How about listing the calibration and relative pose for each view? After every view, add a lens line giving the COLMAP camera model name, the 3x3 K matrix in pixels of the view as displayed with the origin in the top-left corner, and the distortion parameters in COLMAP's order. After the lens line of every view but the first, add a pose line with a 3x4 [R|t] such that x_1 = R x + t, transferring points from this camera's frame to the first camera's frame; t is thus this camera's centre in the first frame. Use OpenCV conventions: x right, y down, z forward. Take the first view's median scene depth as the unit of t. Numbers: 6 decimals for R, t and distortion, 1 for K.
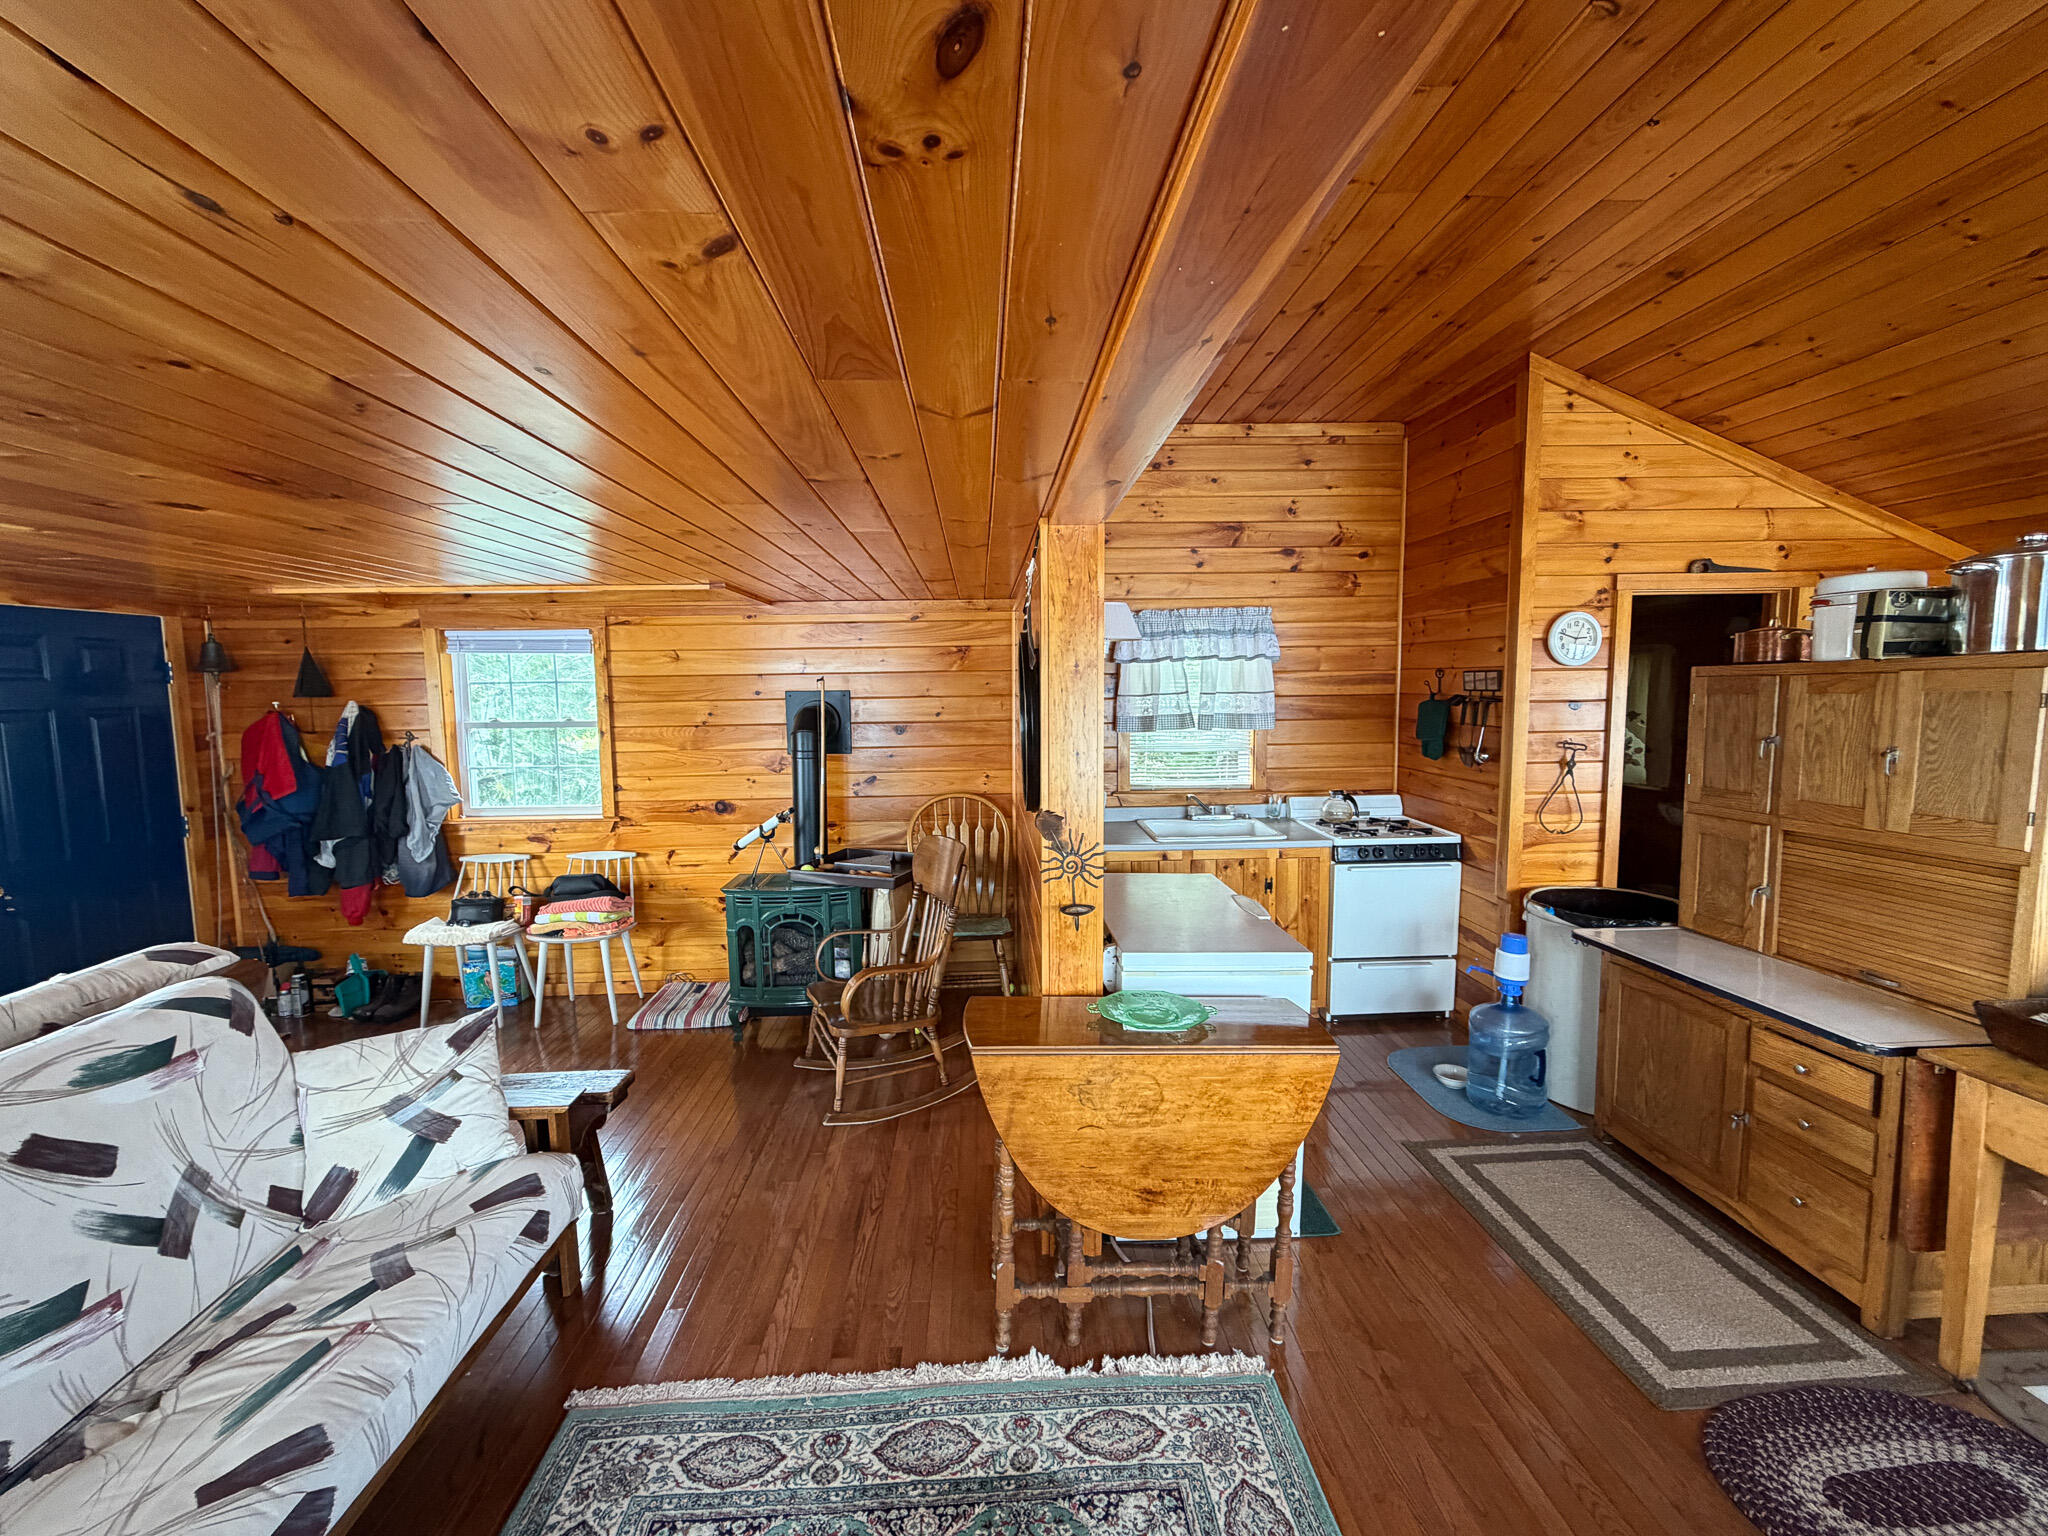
lens RADIAL K [[843.8, 0, 1018.6], [0, 843.8, 770.2], [0, 0, 1]] dist [-0.001958, -0.000013]
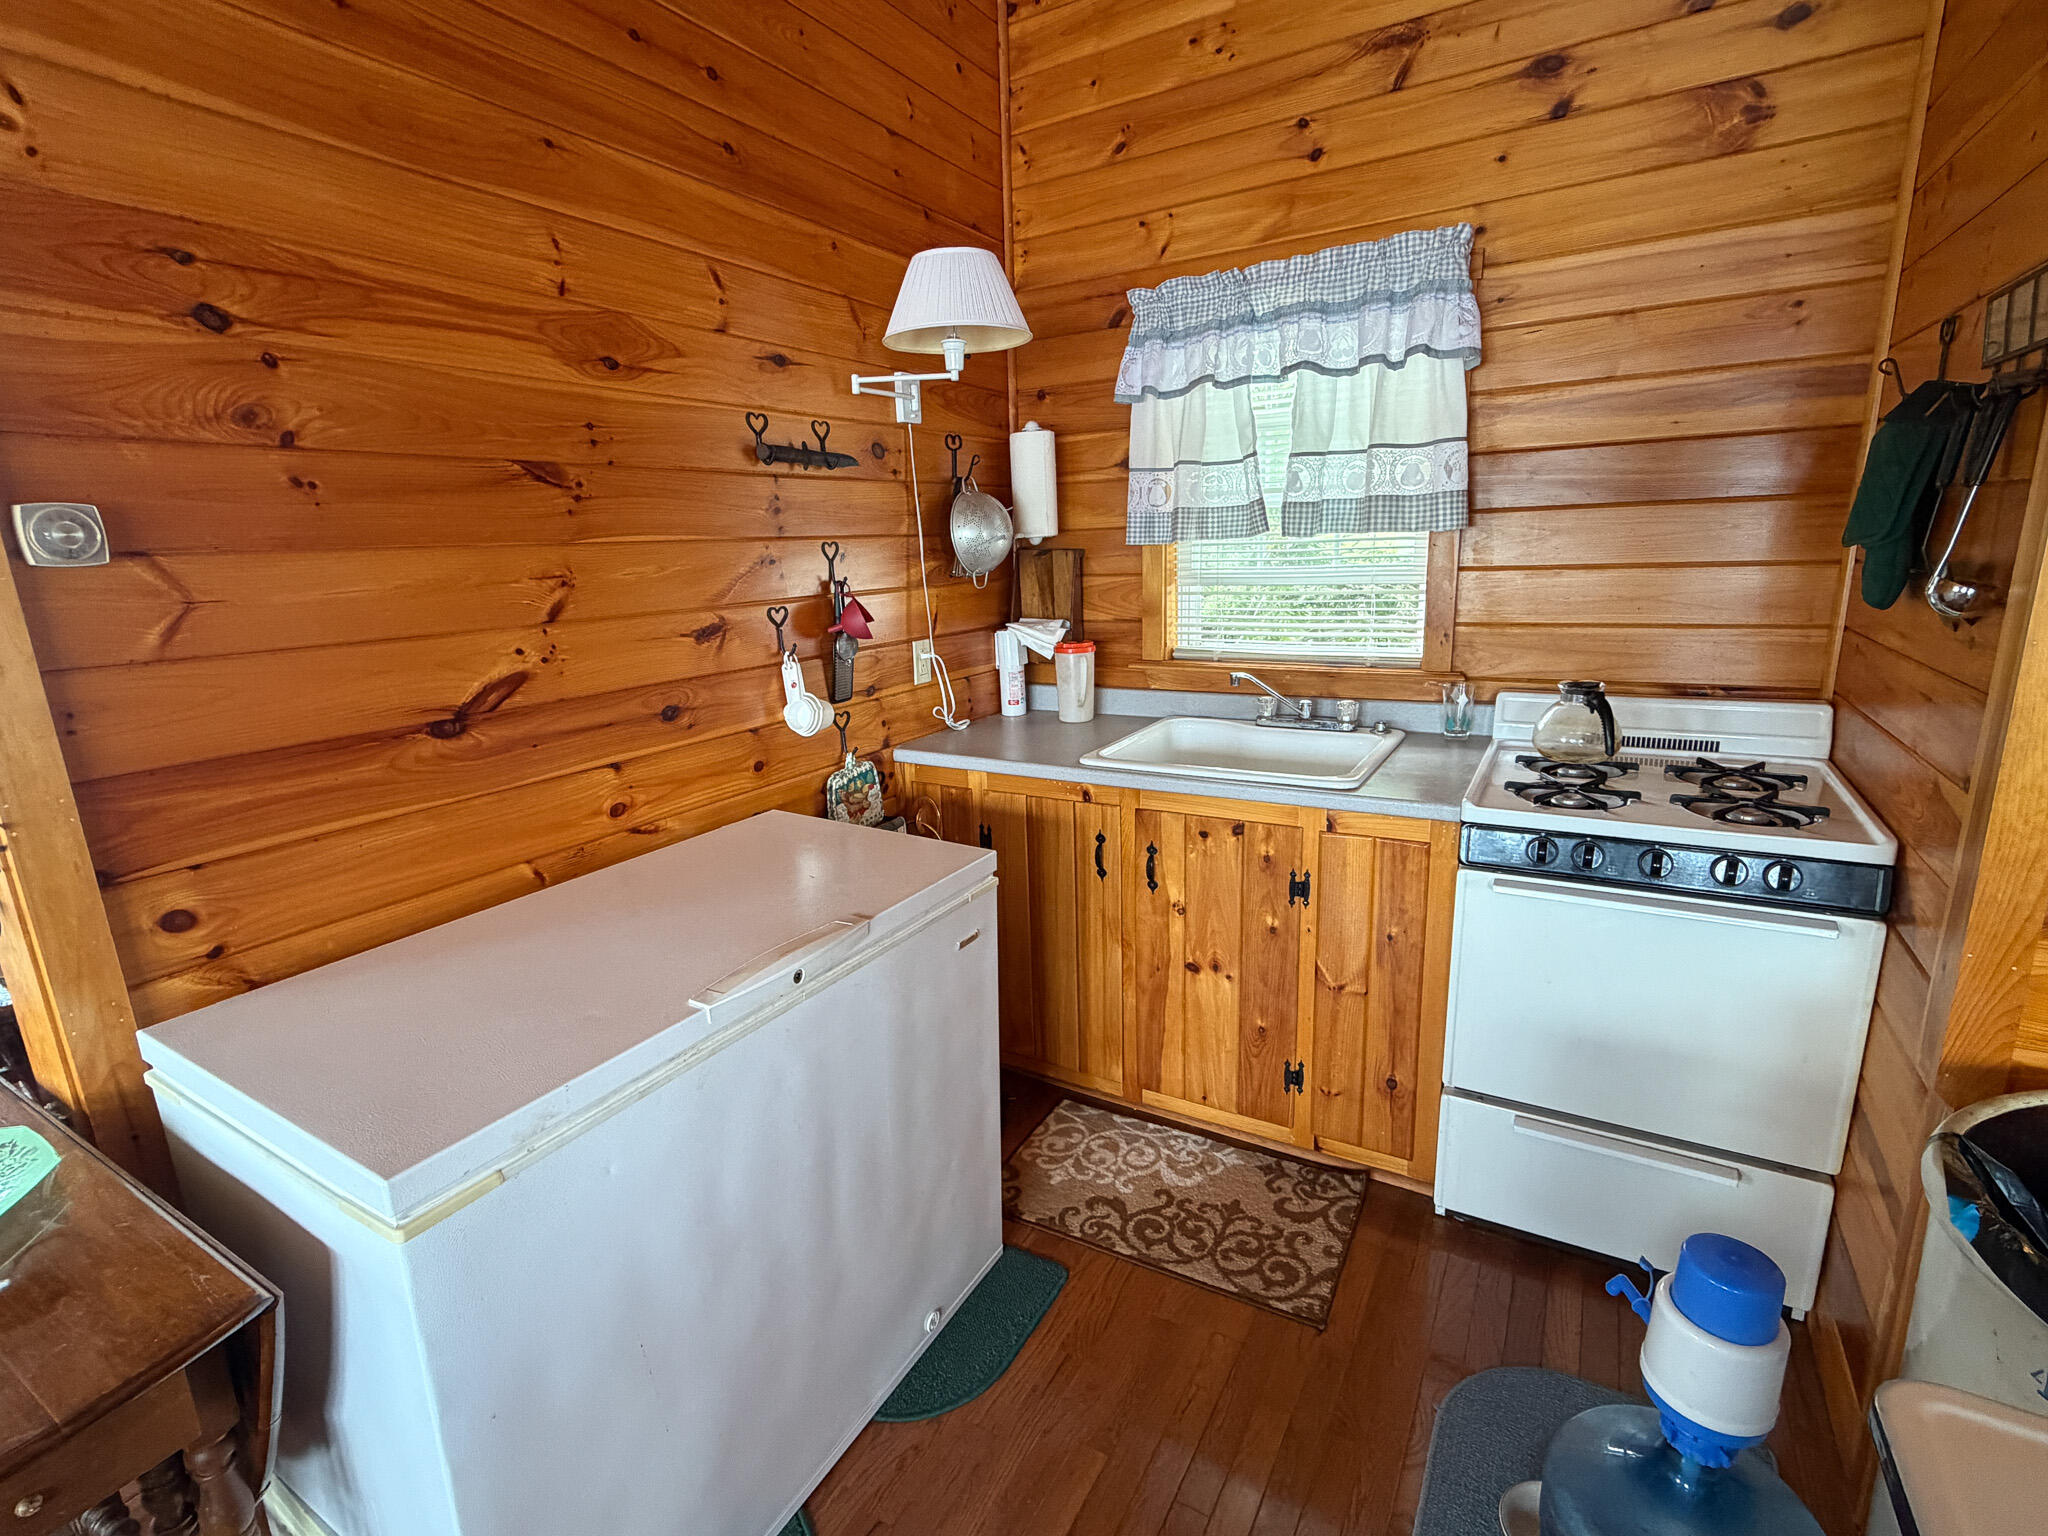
lens RADIAL K [[949.6, 0, 1037.7], [0, 949.6, 770.8], [0, 0, 1]] dist [0.002207, -0.000567]
pose [[0.839100, 0.109958, -0.532748, 0.572193], [-0.029592, 0.987134, 0.157133, 0.002795], [0.543172, -0.116085, 0.831558, 0.677884]]
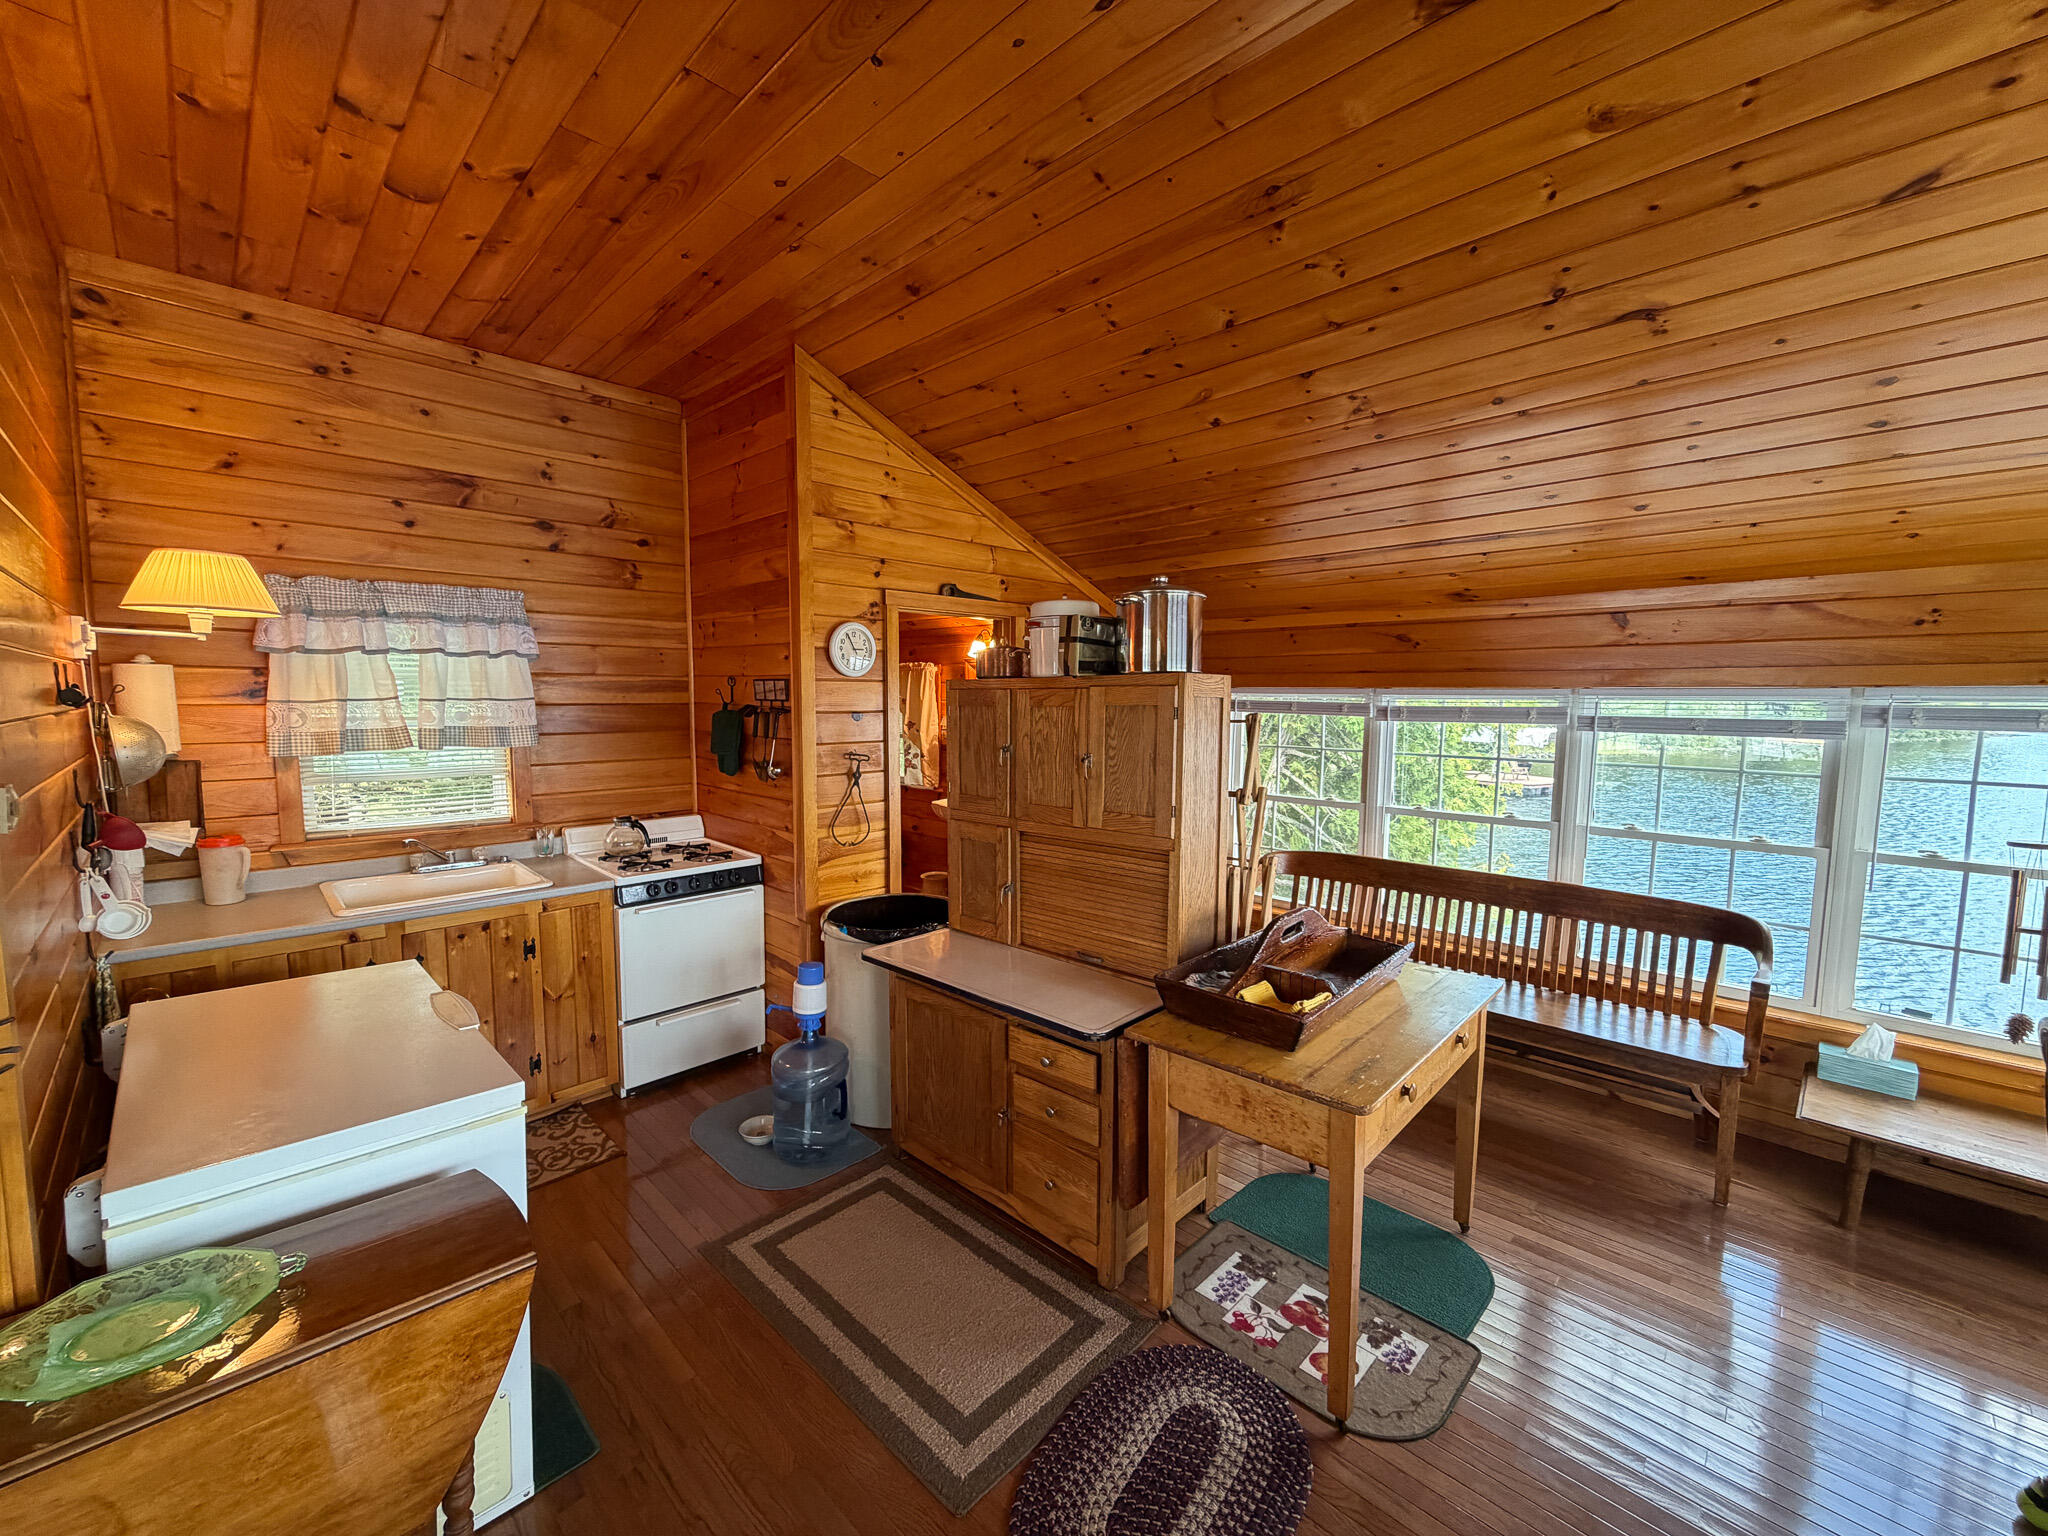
lens RADIAL K [[843.8, 0, 1025.8], [0, 843.8, 770.6], [0, 0, 1]] dist [-0.001958, -0.000013]
pose [[0.725592, -0.043447, 0.686753, 0.132933], [0.051403, 0.998639, 0.008868, -0.013169], [-0.686203, 0.028866, 0.726837, 0.157895]]
